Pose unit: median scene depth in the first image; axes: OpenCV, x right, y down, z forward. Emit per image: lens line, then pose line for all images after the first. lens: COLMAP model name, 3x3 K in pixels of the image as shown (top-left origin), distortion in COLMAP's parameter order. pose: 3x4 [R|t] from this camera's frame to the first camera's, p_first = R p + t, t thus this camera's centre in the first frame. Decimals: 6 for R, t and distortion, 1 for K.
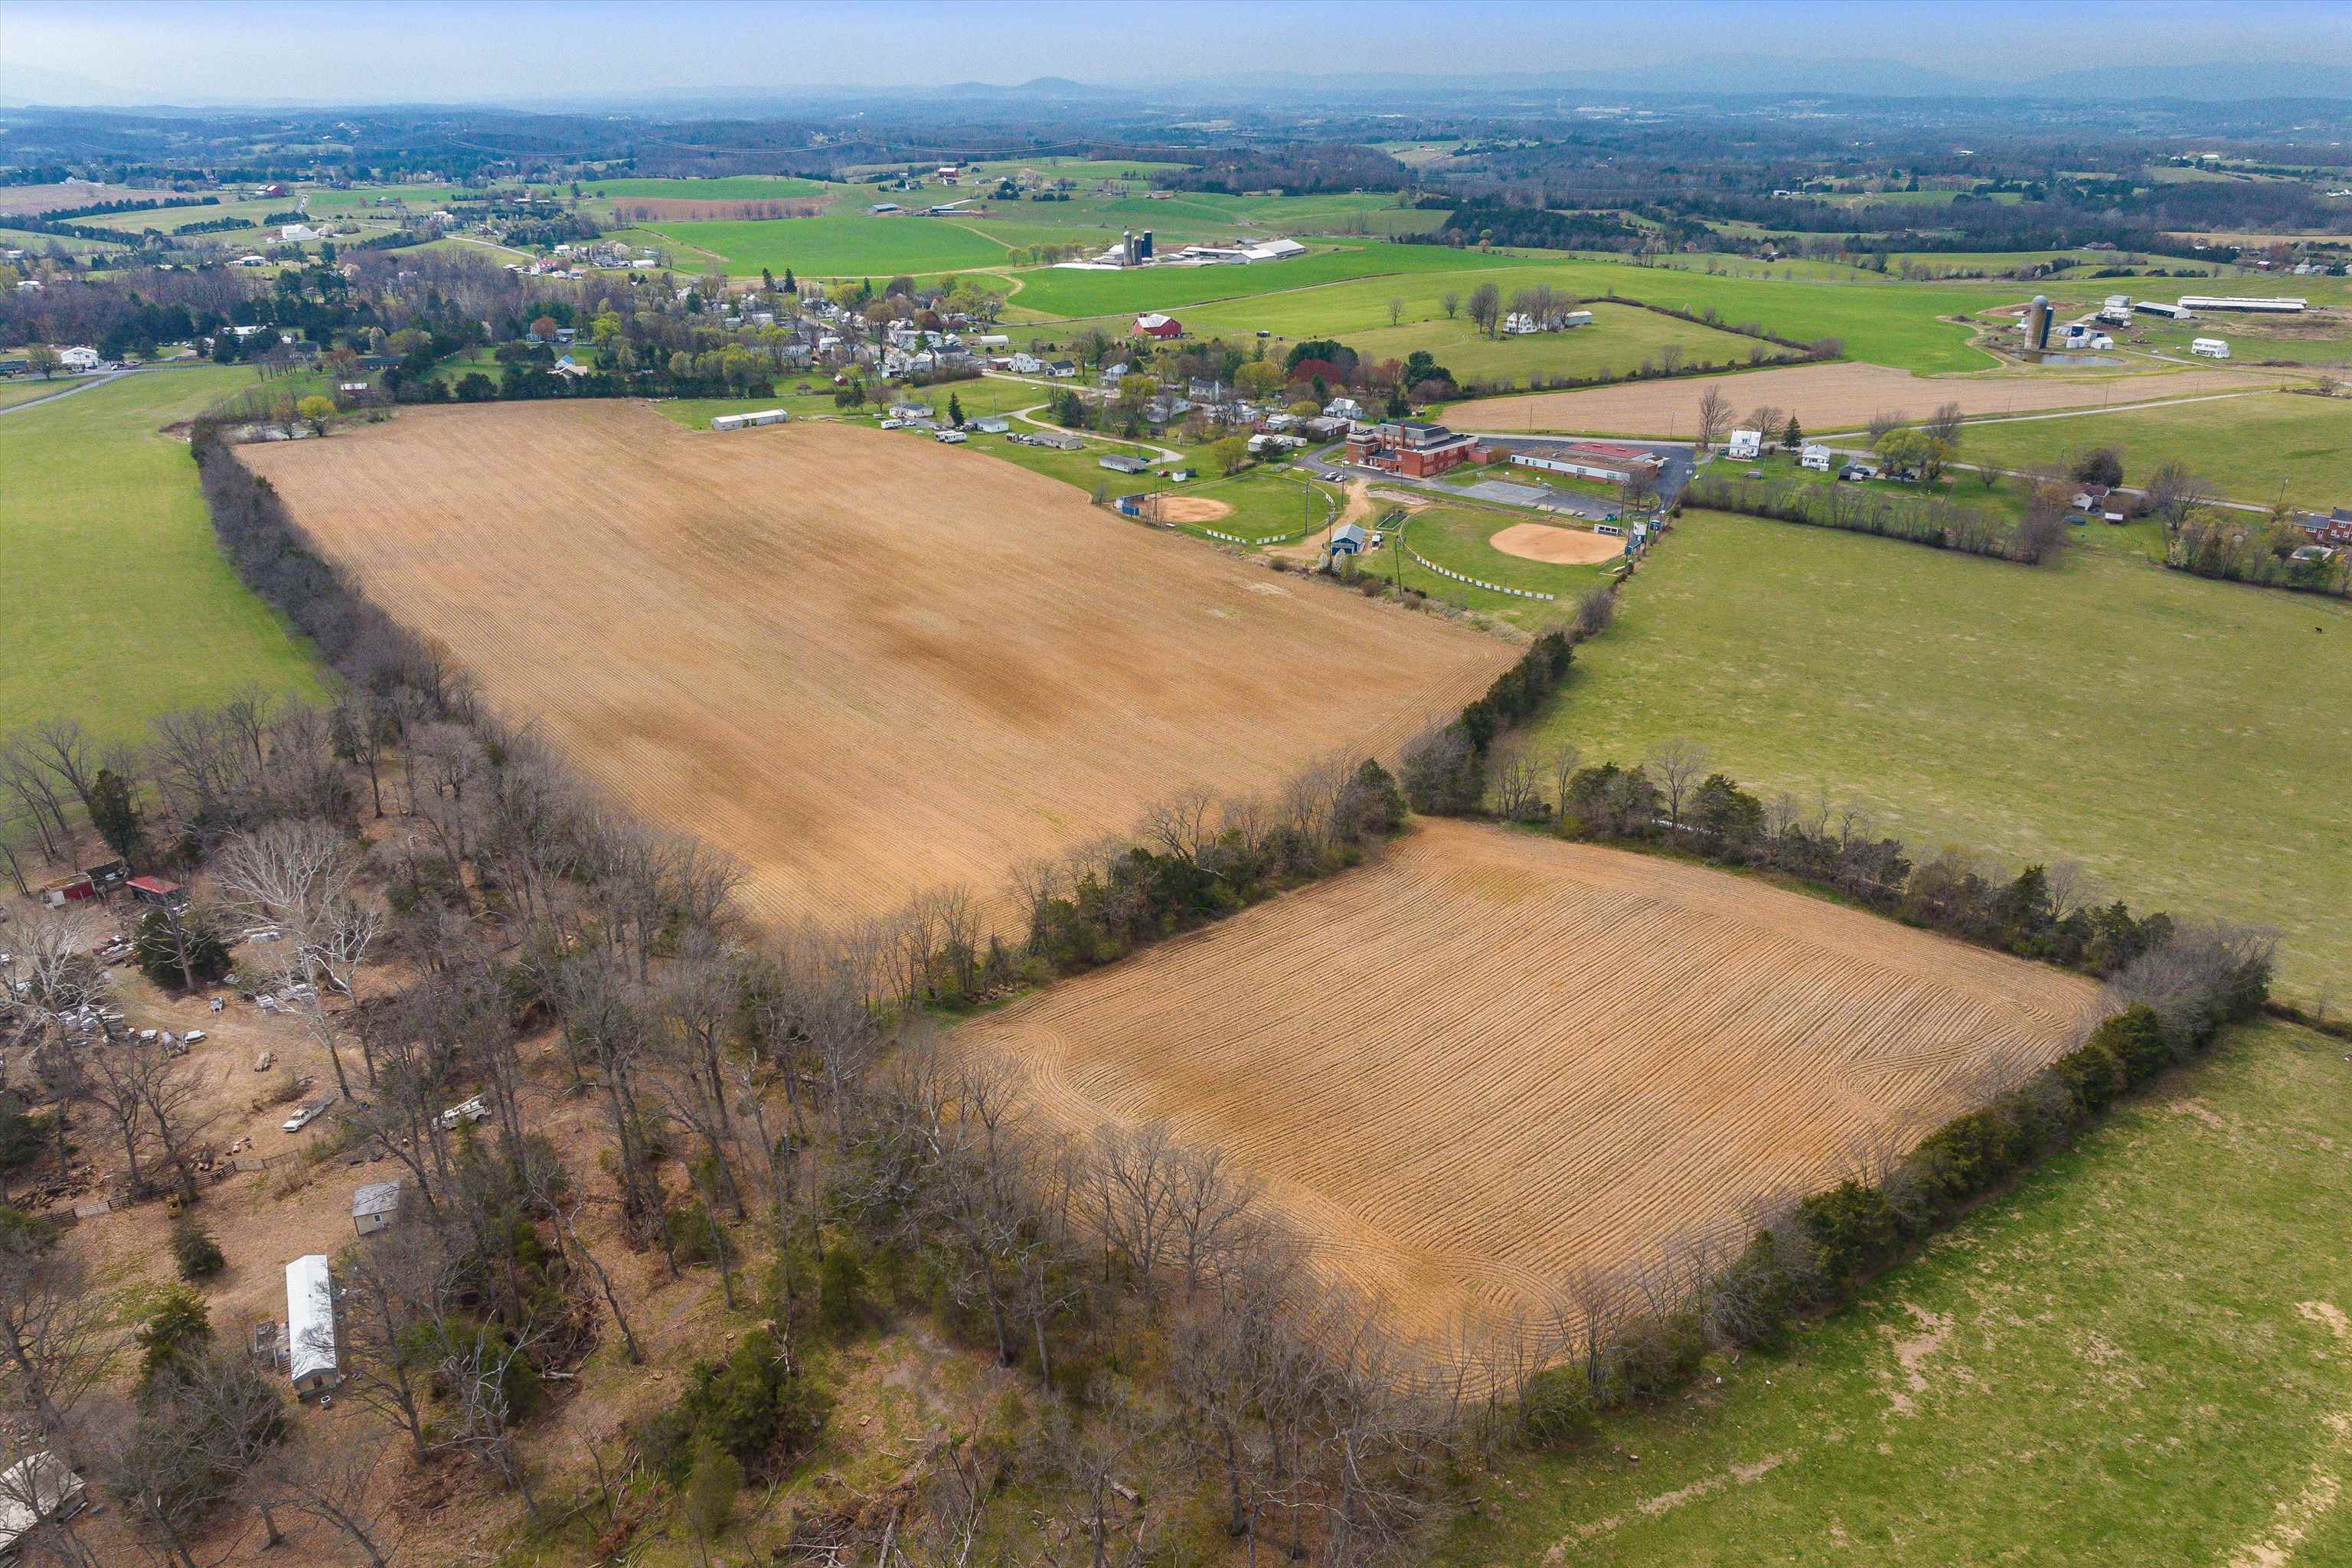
lens RADIAL K [[1735.3, 0, 1173.9], [0, 1735.3, 714.0], [0, 0, 1]] dist [-0.037690, -0.003323]
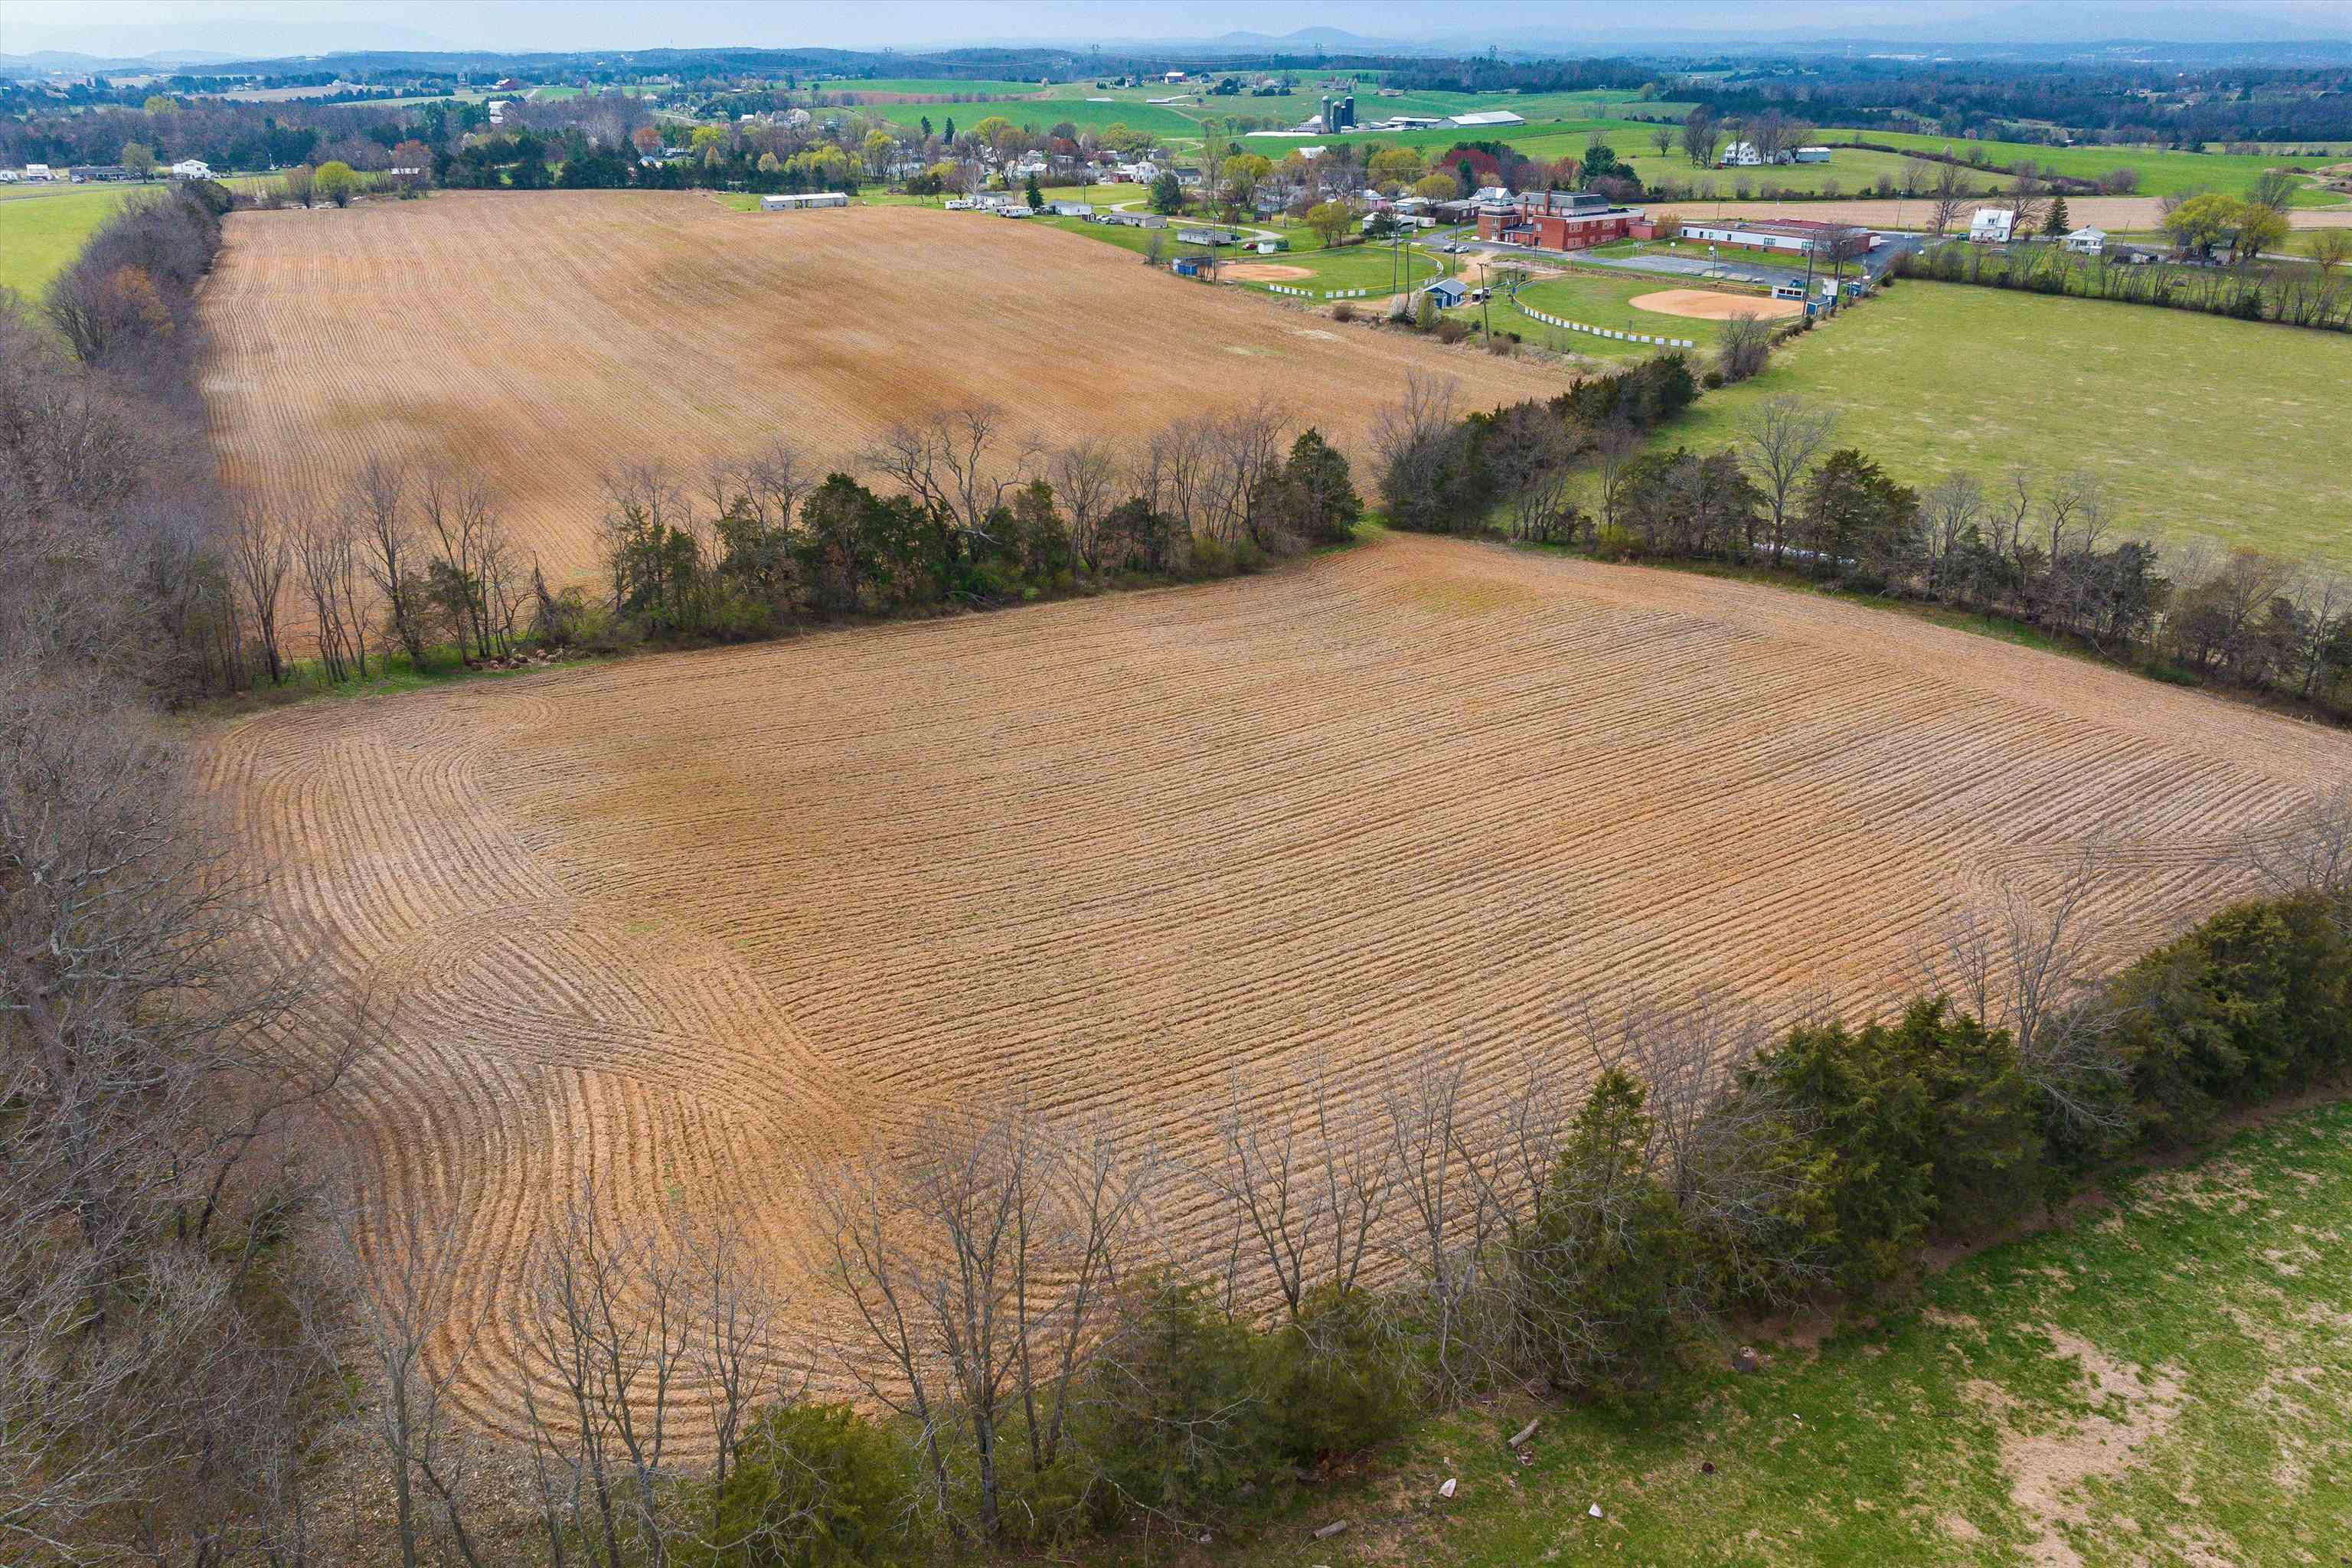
lens RADIAL K [[1750.8, 0, 1180.0], [0, 1750.8, 690.8], [0, 0, 1]] dist [-0.067614, 0.051823]
pose [[0.989567, 0.056048, -0.132721, 0.112462], [-0.054757, 0.998410, 0.013364, 0.084280], [0.133259, -0.005958, 0.991063, 0.242367]]
